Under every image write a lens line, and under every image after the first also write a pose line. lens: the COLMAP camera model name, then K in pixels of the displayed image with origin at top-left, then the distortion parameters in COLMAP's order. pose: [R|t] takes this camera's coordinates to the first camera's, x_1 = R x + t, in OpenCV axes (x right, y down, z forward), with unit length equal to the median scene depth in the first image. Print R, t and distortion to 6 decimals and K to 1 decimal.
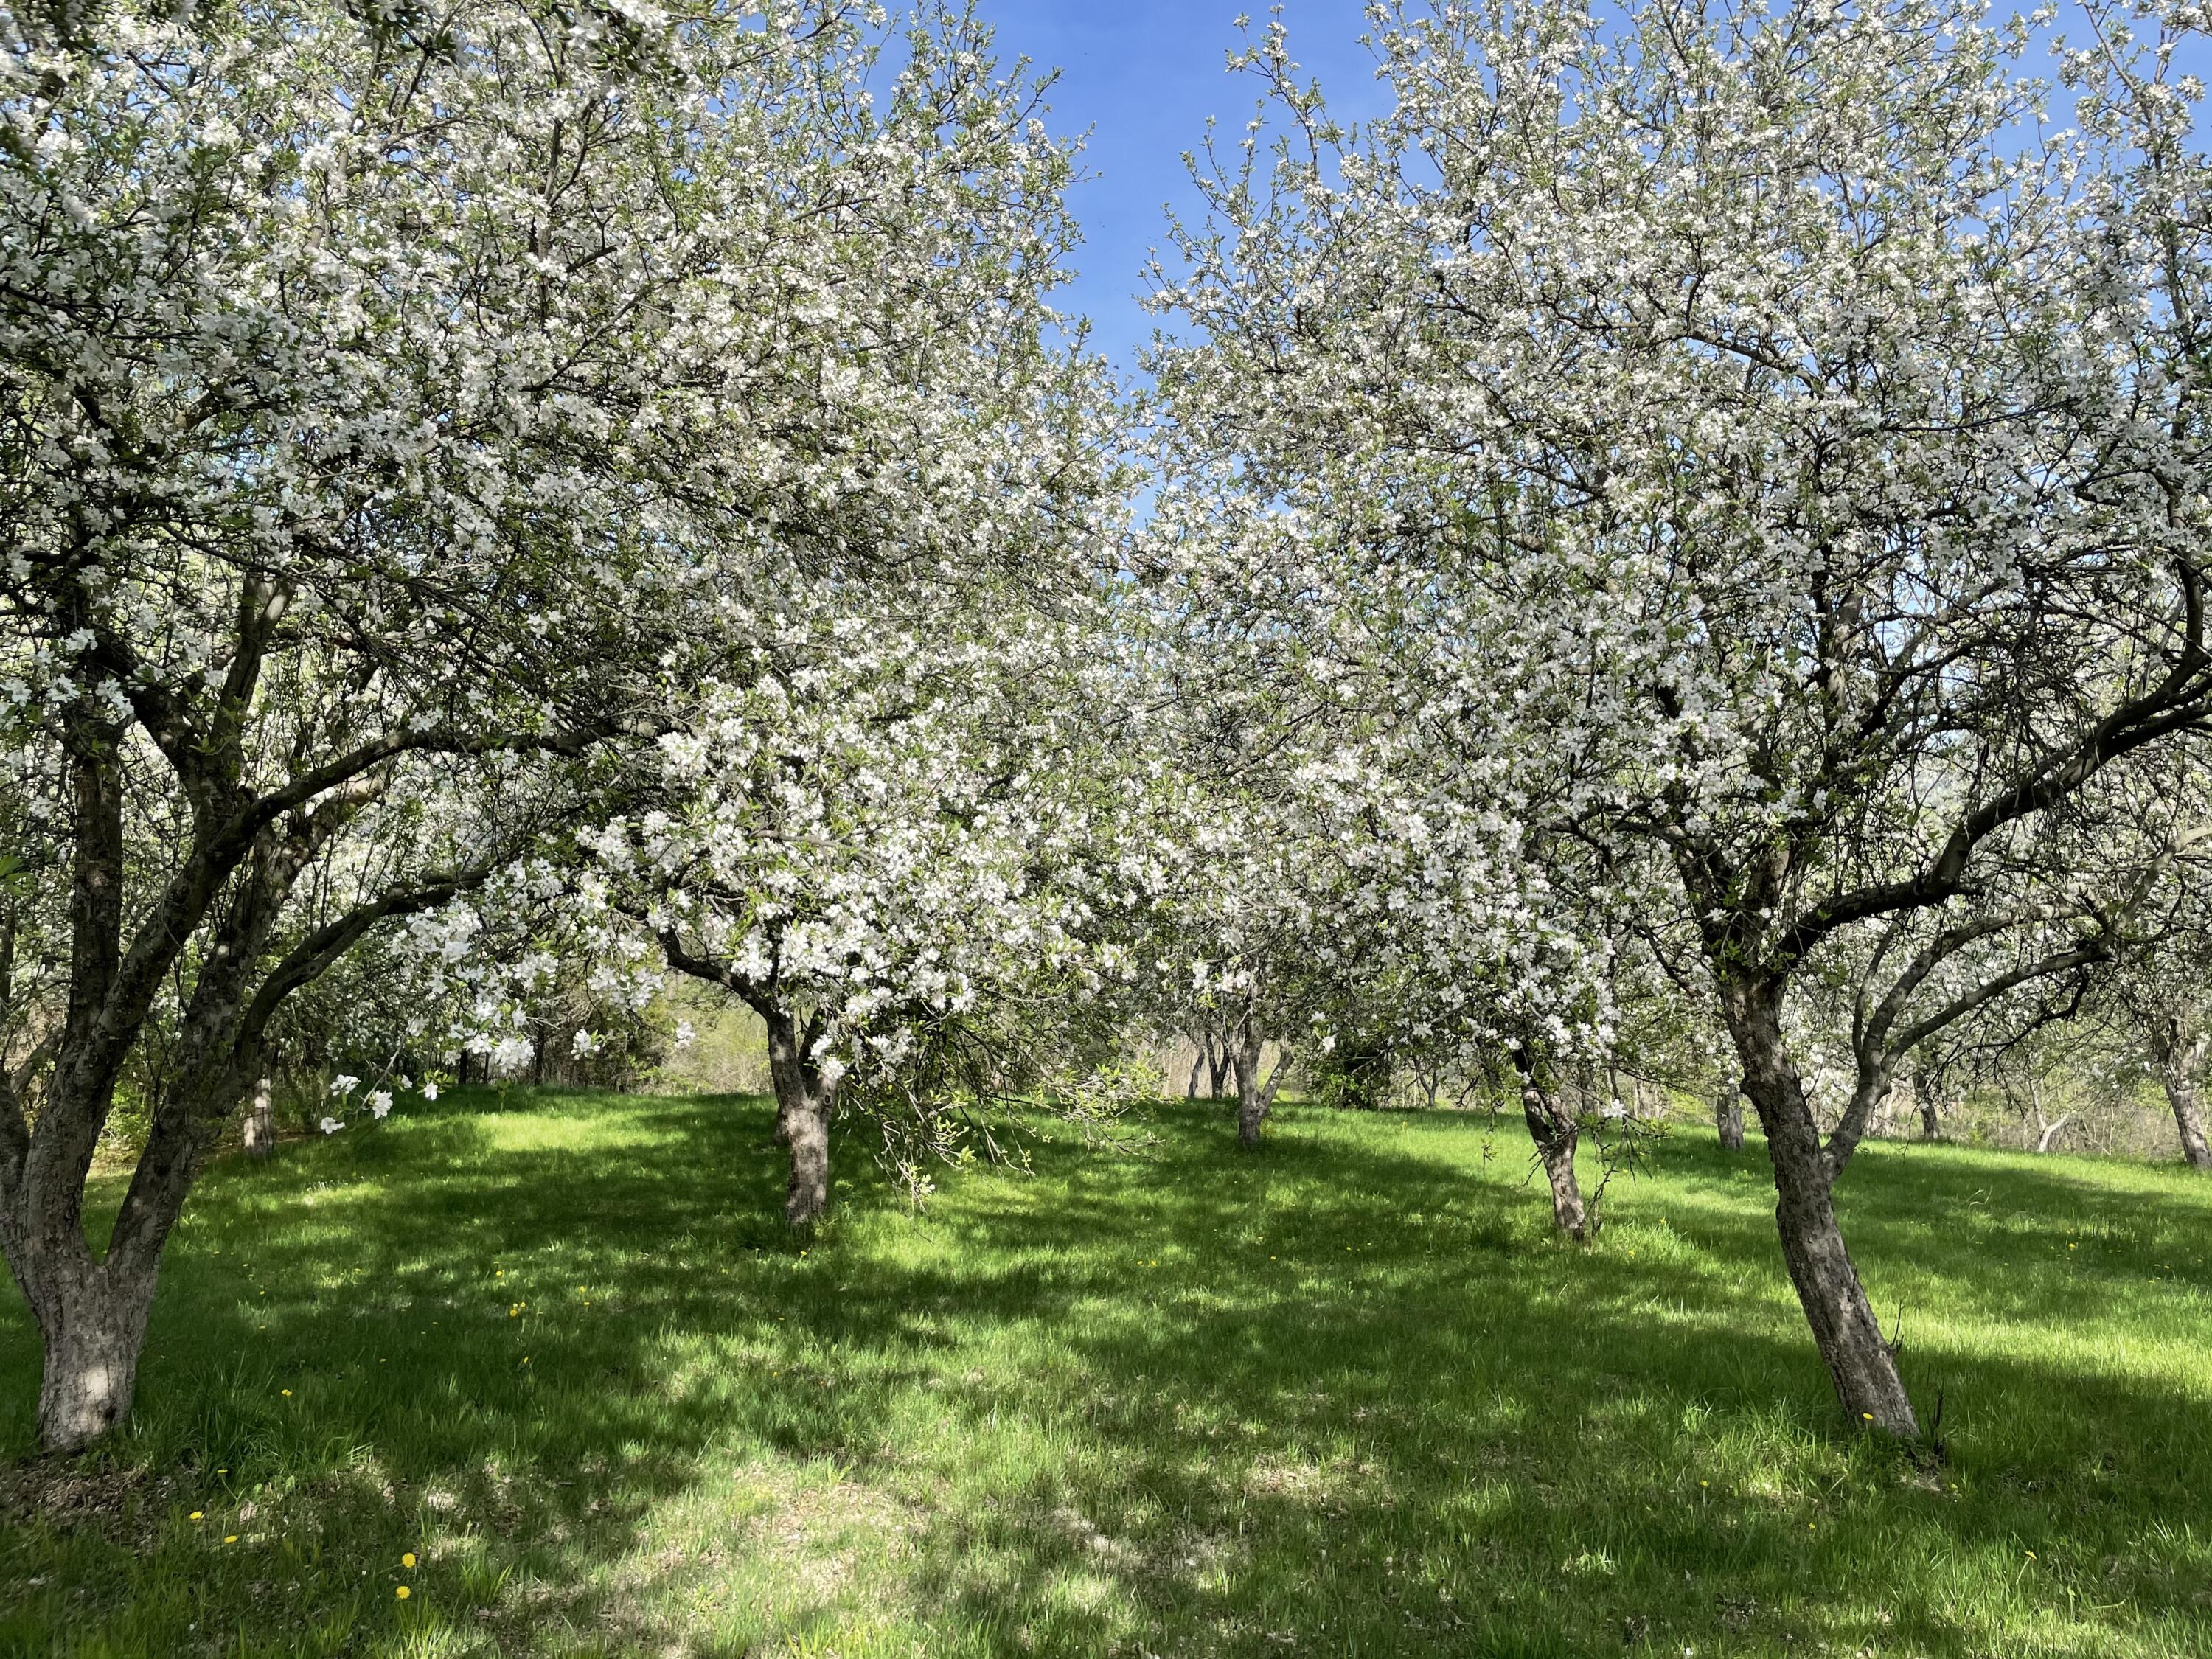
lens RADIAL K [[1653.0, 0, 1106.0], [0, 1653.0, 829.5], [0, 0, 1]] dist [-0.000153, -0.001398]
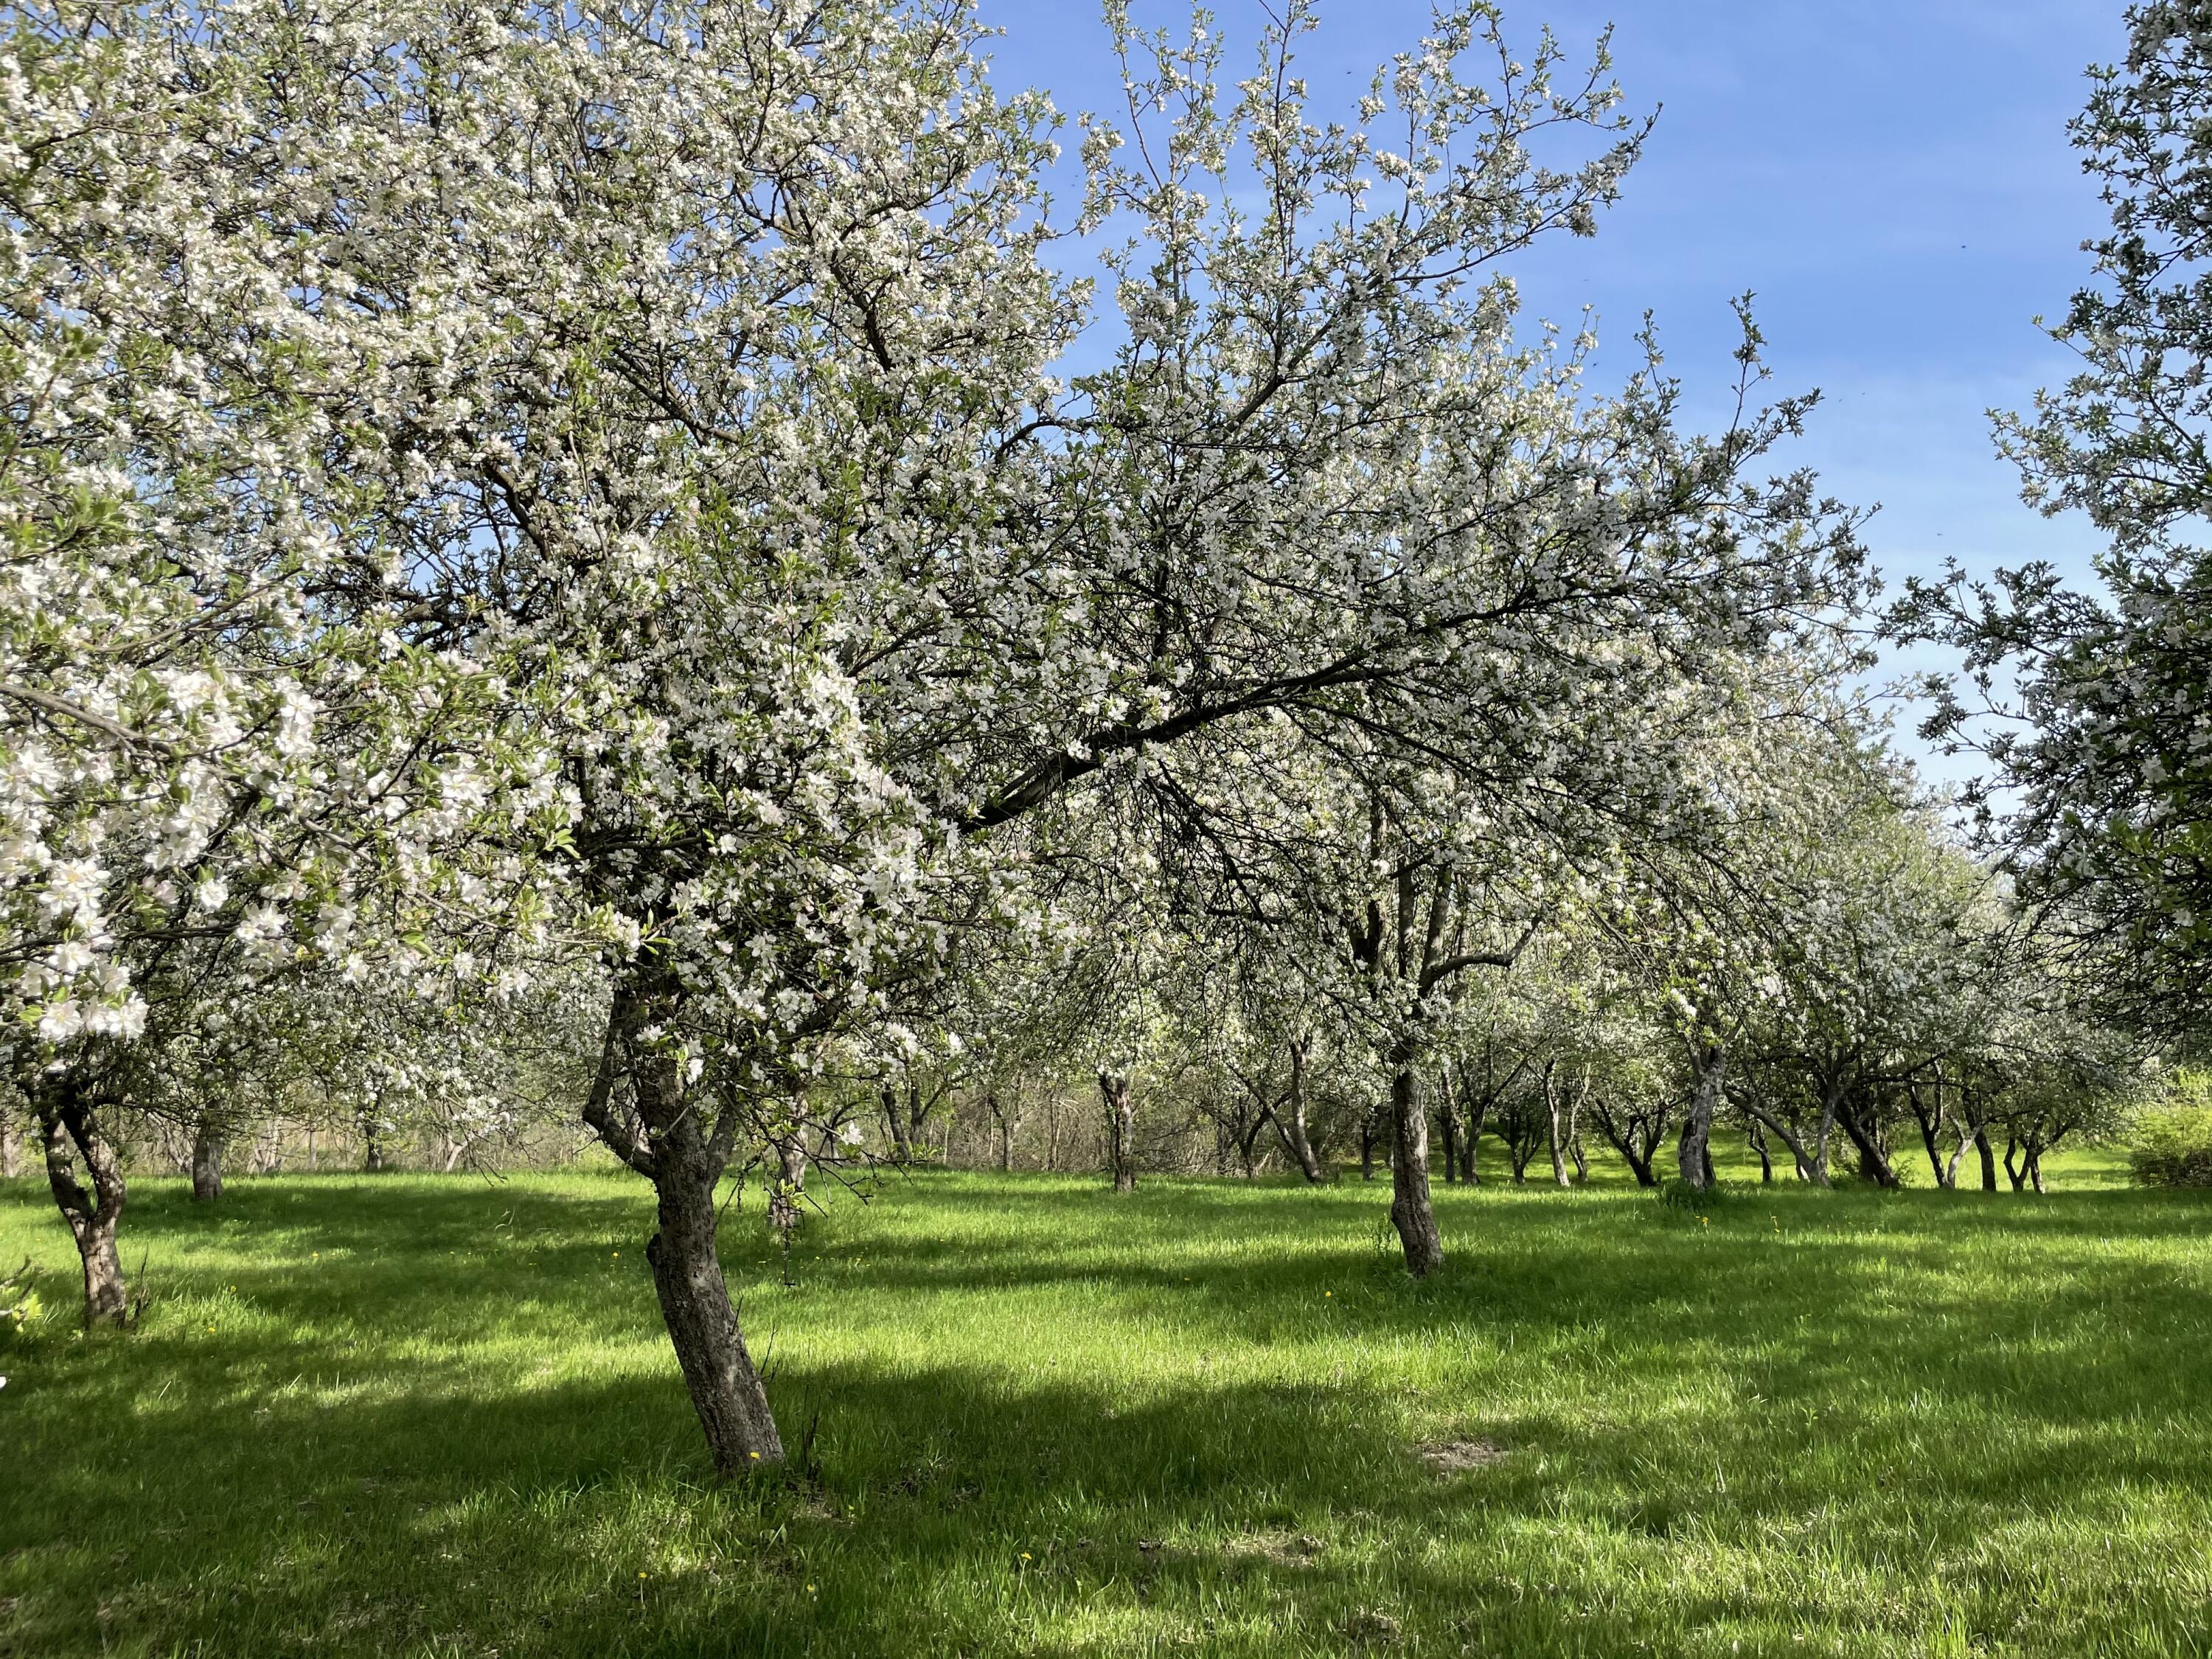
lens RADIAL K [[1653.0, 0, 1106.0], [0, 1653.0, 829.5], [0, 0, 1]] dist [-0.000153, -0.001398]
pose [[0.619727, 0.067248, 0.781931, -0.072425], [-0.052713, 0.997639, -0.044021, 0.009436], [-0.783045, -0.013937, 0.621809, 0.098490]]
